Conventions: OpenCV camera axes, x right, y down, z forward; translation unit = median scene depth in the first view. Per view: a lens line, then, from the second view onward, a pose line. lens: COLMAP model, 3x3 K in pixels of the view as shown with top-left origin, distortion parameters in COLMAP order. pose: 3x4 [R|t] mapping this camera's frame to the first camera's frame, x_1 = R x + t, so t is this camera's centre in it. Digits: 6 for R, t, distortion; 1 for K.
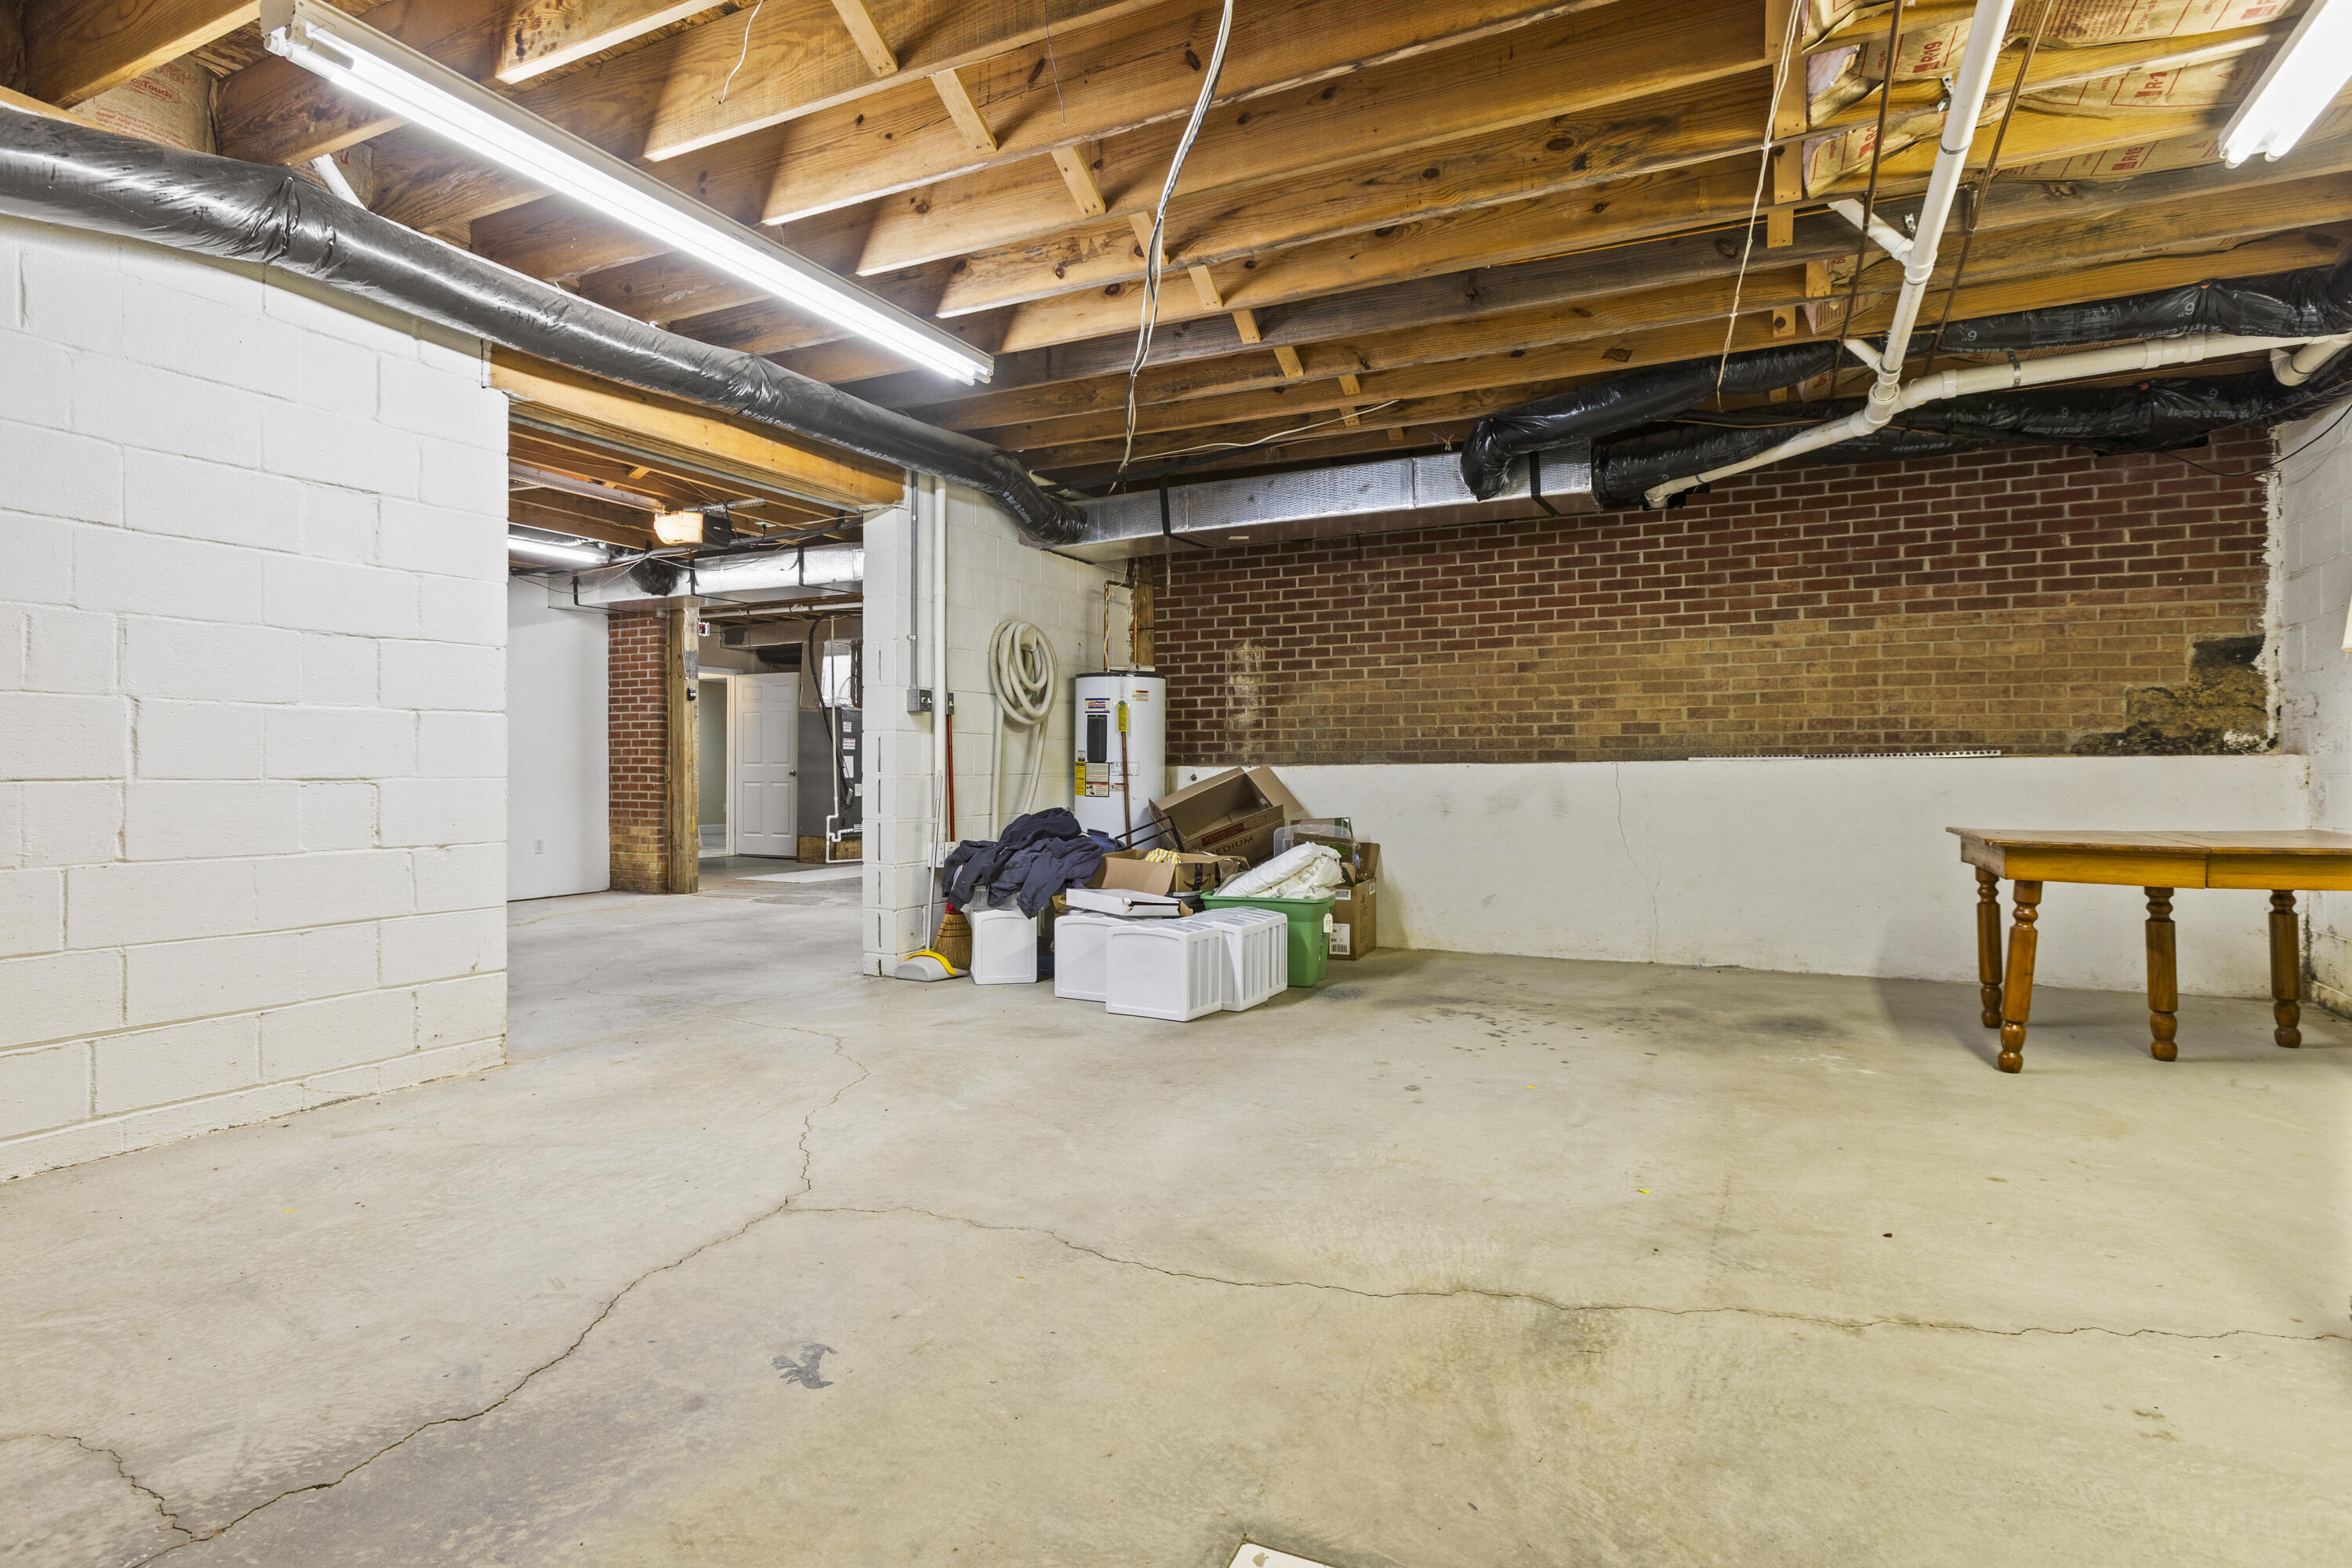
lens RADIAL K [[1234.1, 0, 1161.9], [0, 1234.1, 770.3], [0, 0, 1]] dist [-0.003298, -0.000214]
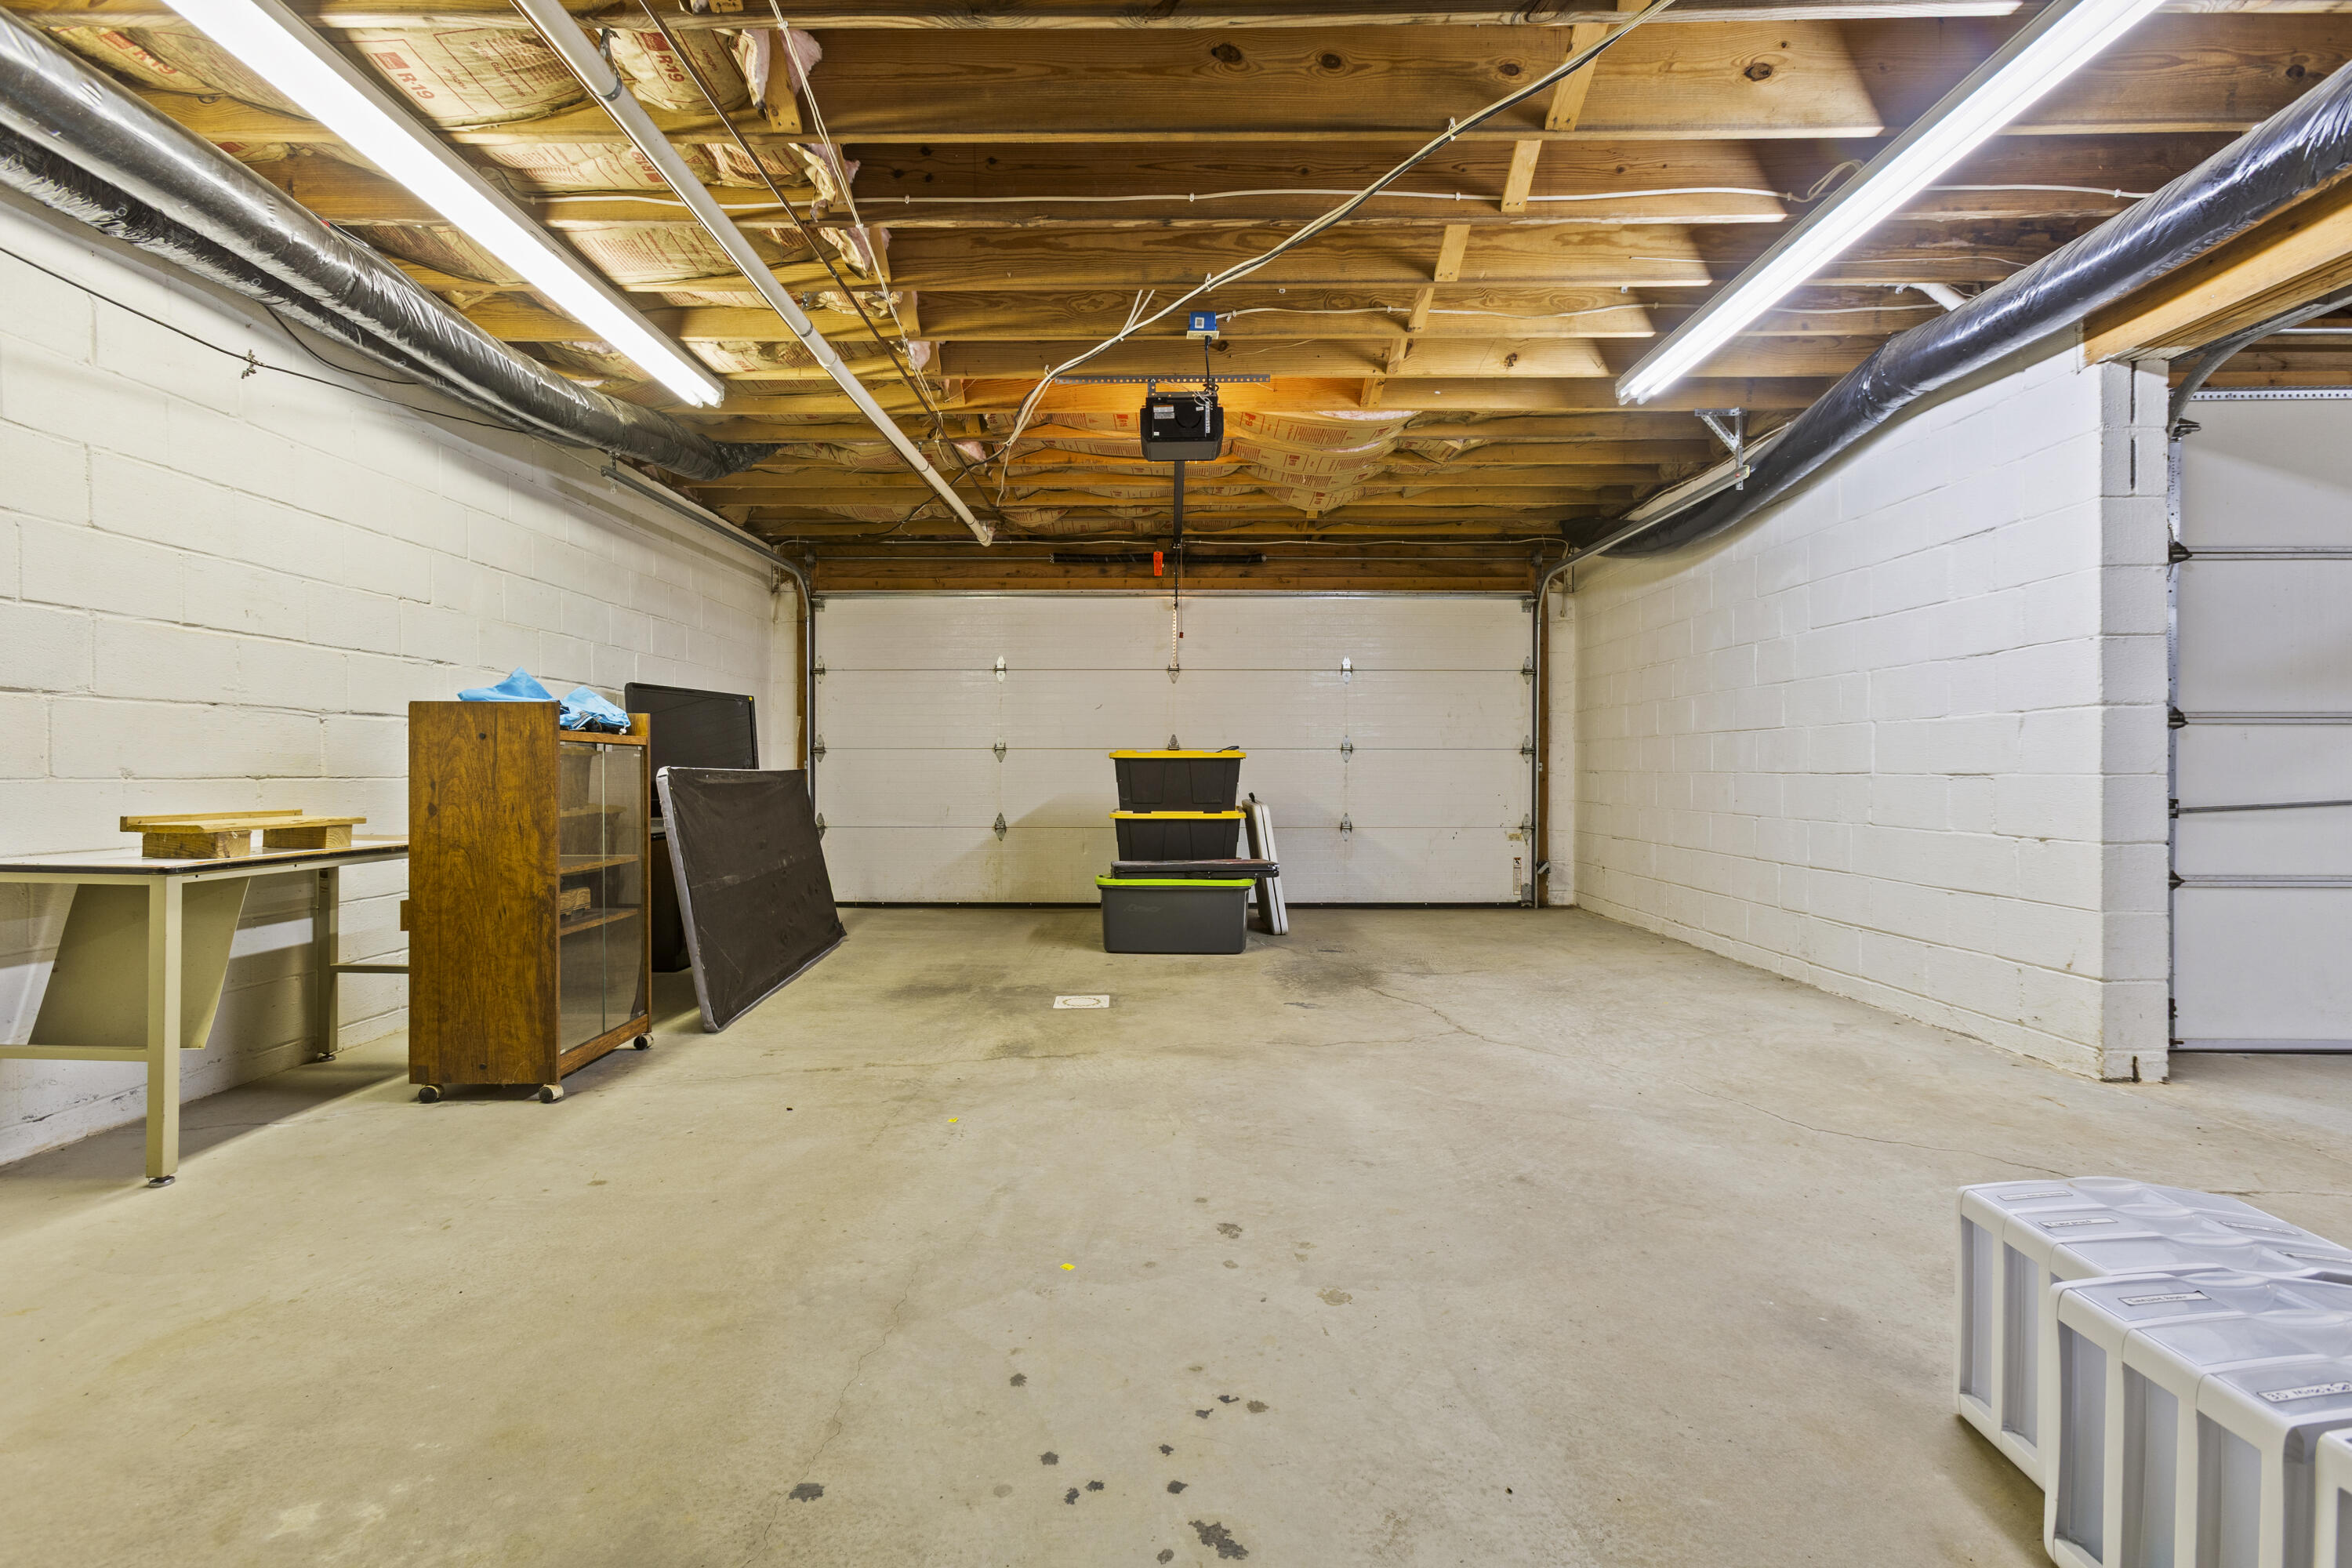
lens RADIAL K [[1058.9, 0, 1166.3], [0, 1058.9, 783.6], [0, 0, 1]] dist [0.001170, 0.000057]
pose [[-0.894980, 0.007572, -0.446041, 0.638200], [0.003671, 0.999947, 0.009609, 0.004300], [0.446090, 0.006962, -0.894961, 1.940395]]
